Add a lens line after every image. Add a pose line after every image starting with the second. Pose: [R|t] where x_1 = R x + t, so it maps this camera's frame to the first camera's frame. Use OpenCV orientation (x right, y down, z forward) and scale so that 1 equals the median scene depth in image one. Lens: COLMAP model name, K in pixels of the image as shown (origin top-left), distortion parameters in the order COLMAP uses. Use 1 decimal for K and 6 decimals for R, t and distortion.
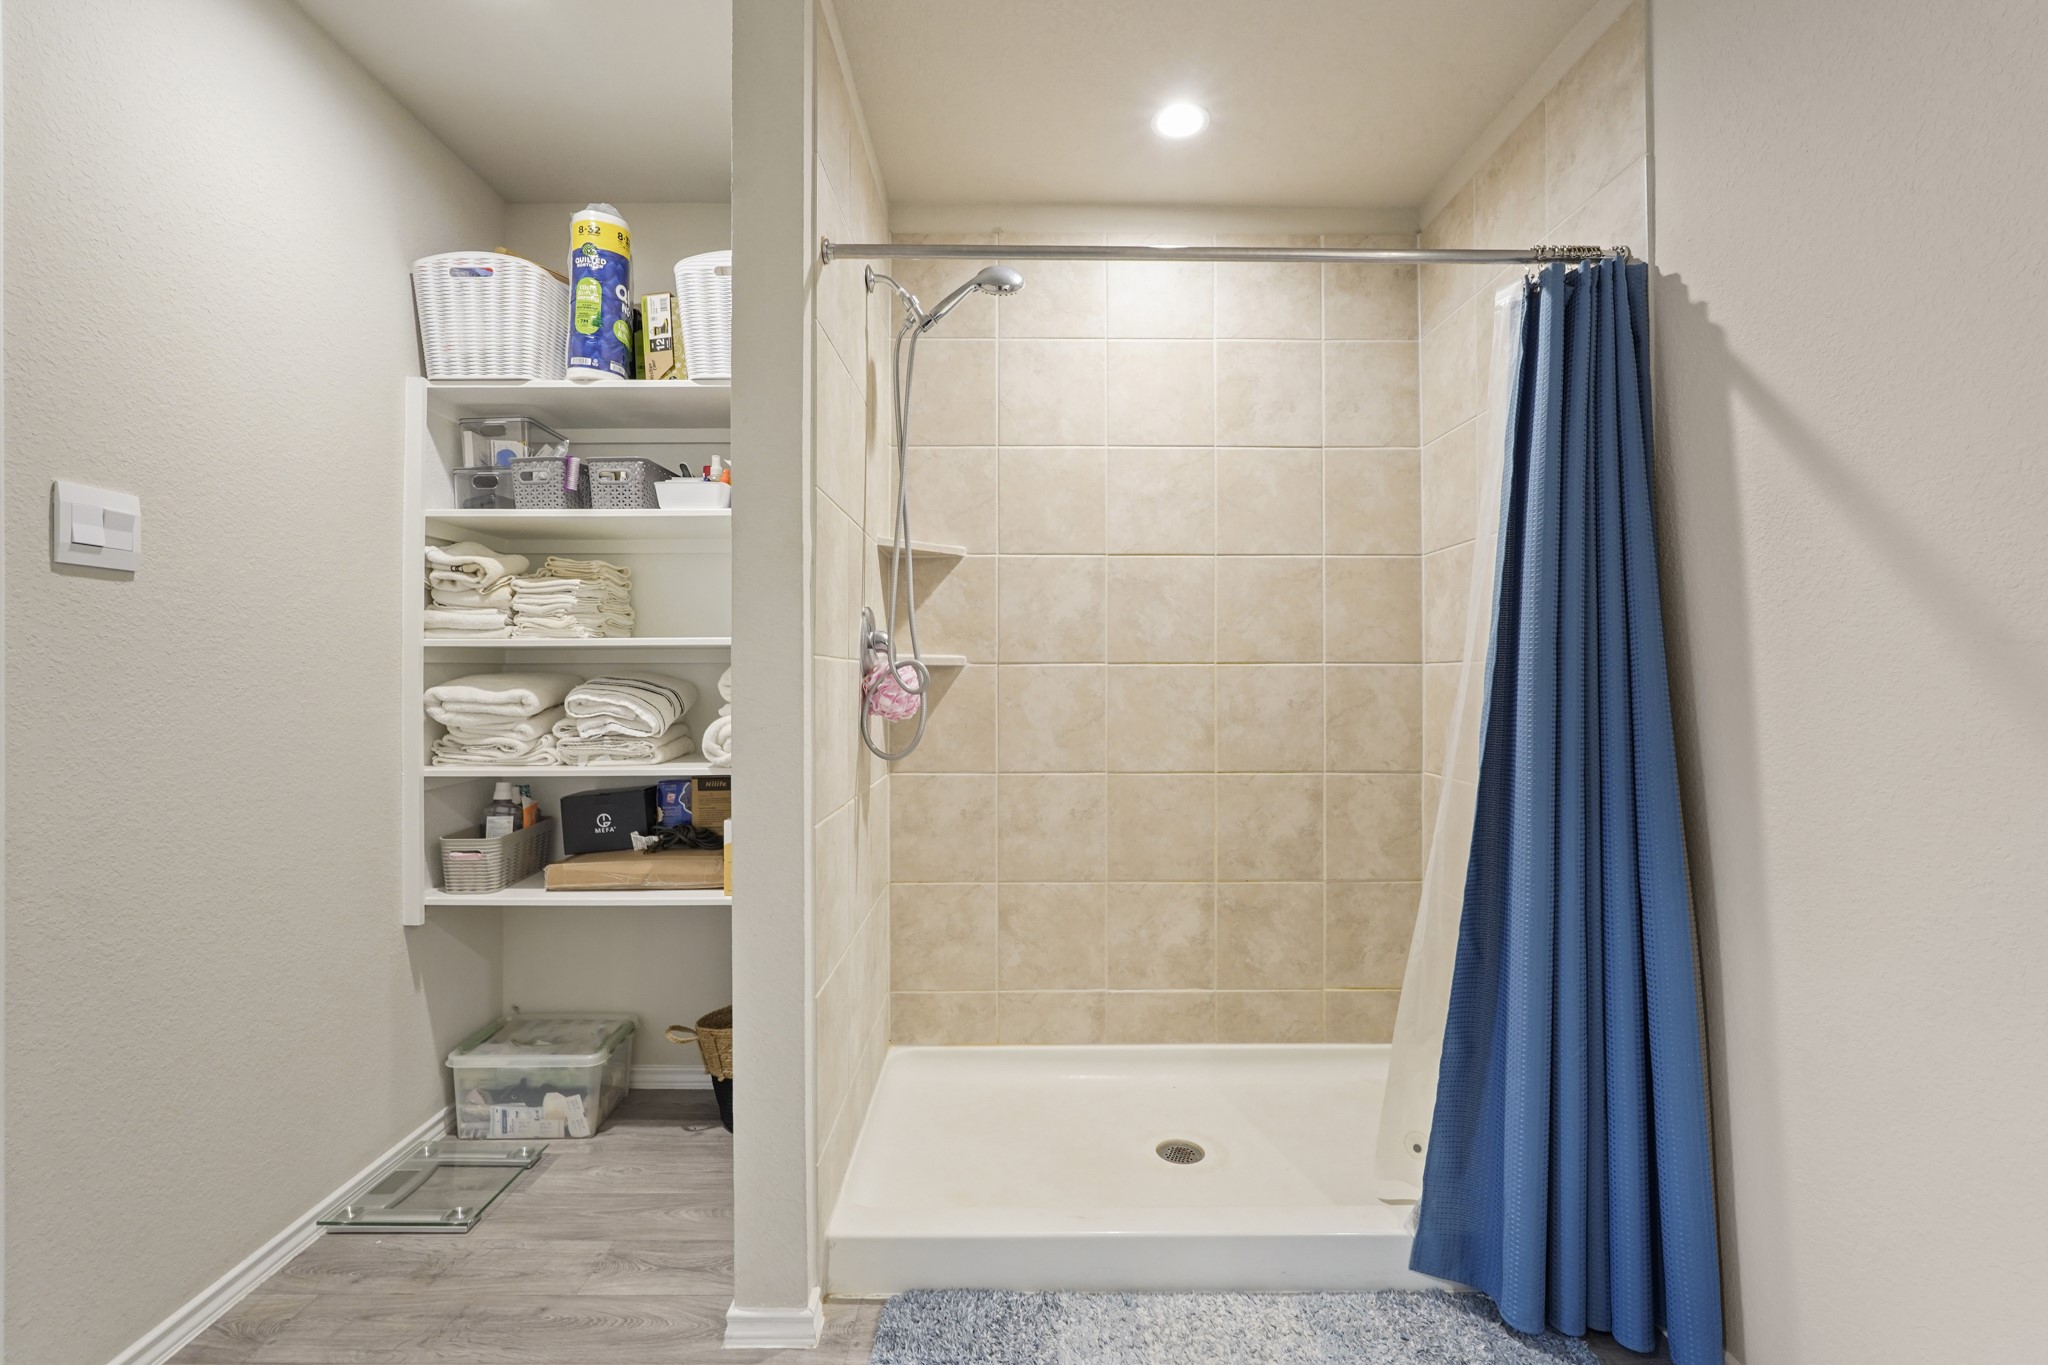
lens RADIAL K [[896.3, 0, 1016.3], [0, 896.3, 676.0], [0, 0, 1]] dist [-0.003242, 0.001086]
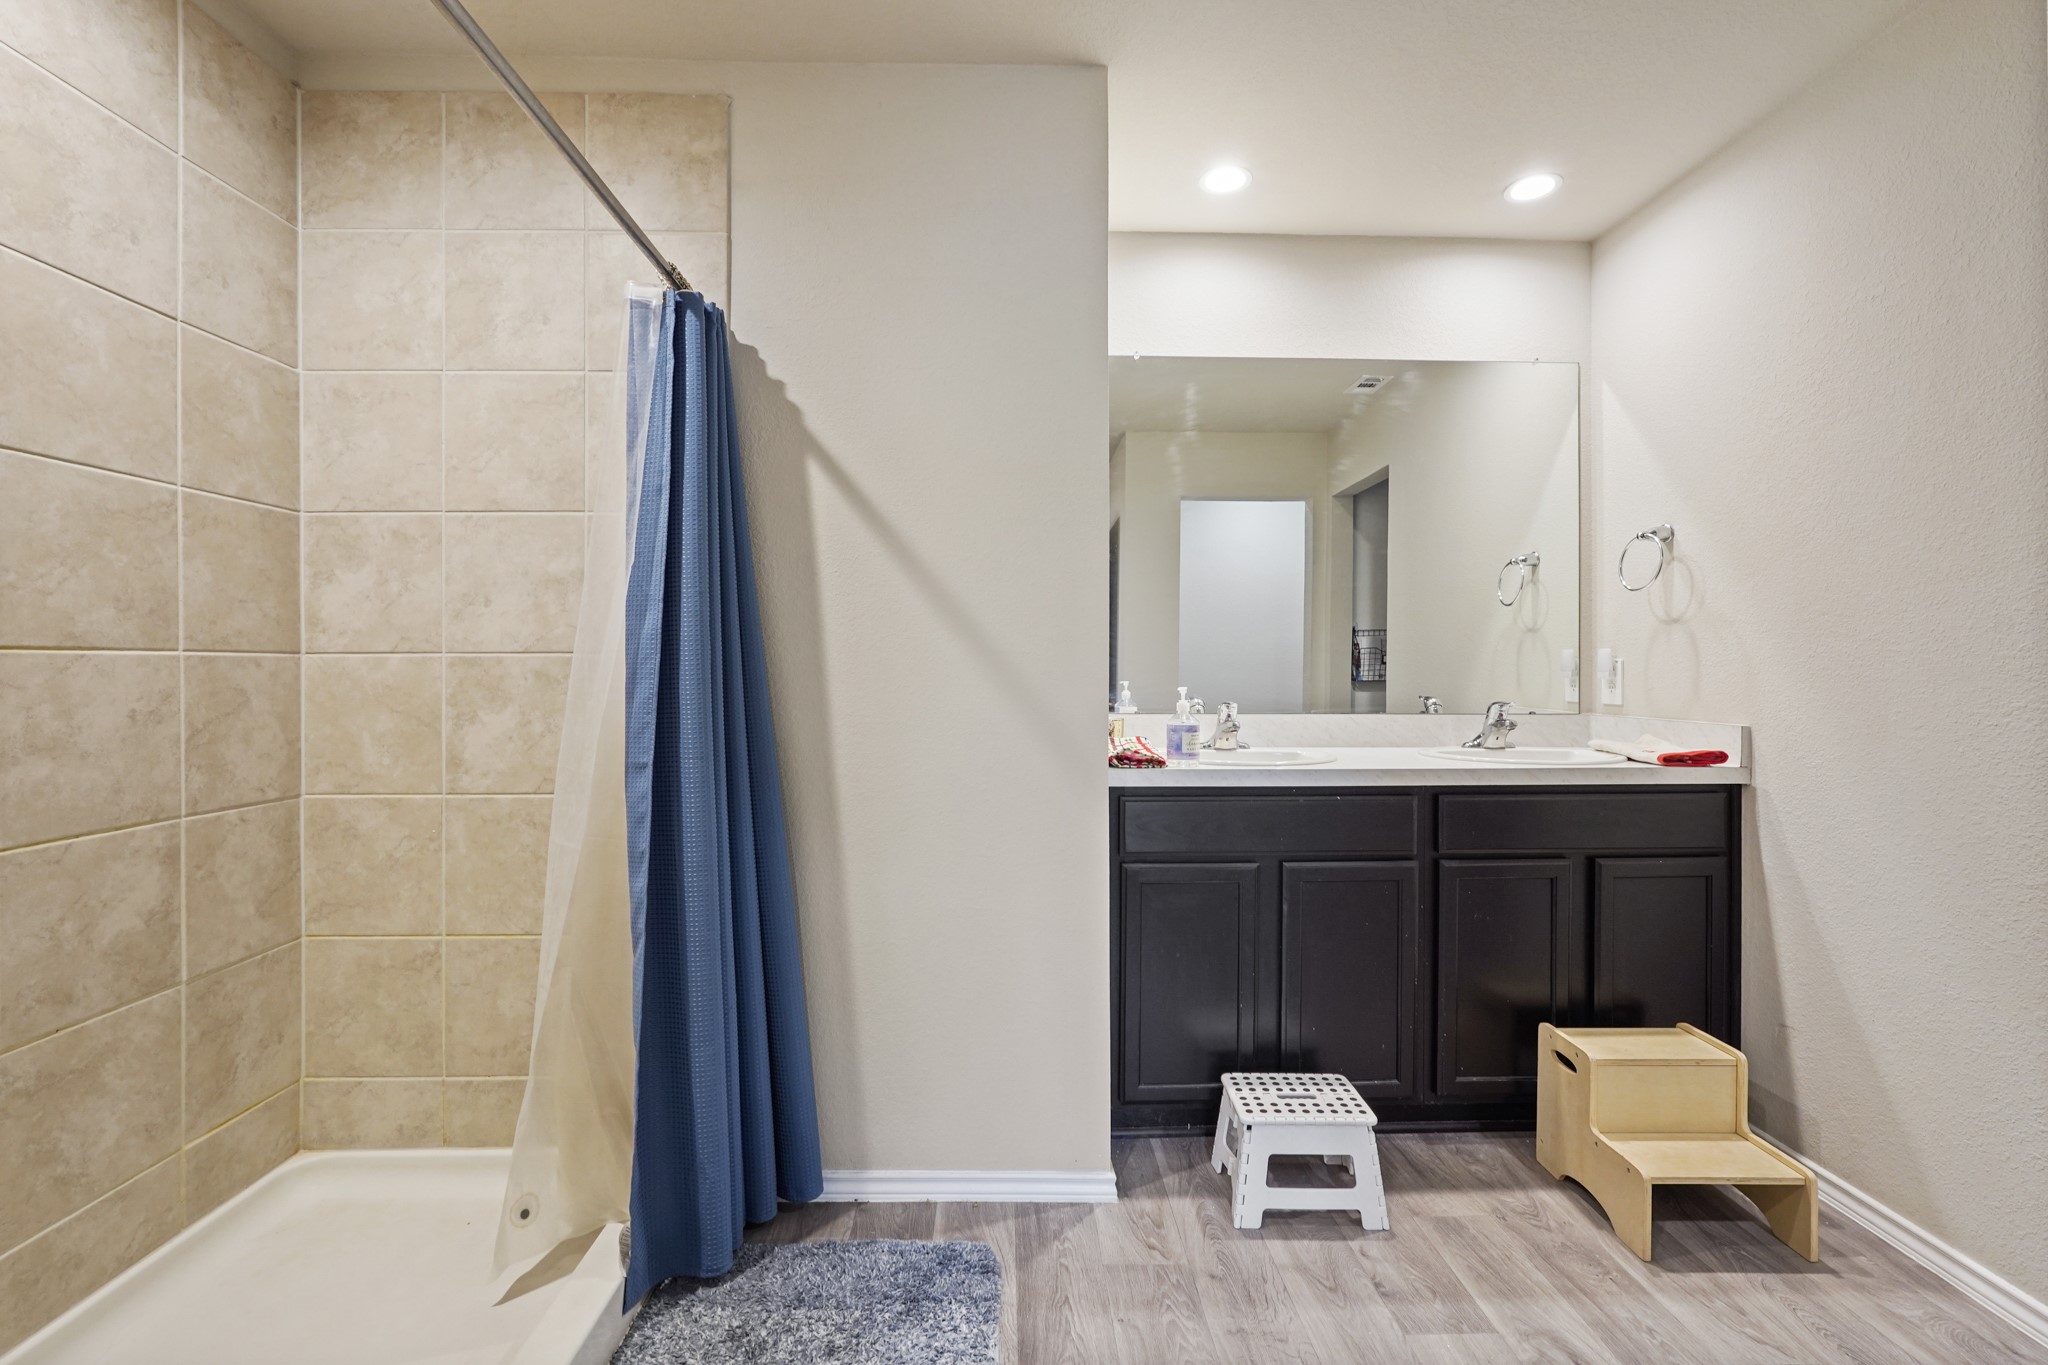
lens RADIAL K [[896.3, 0, 1017.3], [0, 896.3, 673.3], [0, 0, 1]] dist [-0.003242, 0.001086]
pose [[-0.012271, -0.006396, 0.999904, -0.317900], [0.001710, 0.999978, 0.006417, -0.001178], [-0.999923, 0.001789, -0.012260, 0.397114]]
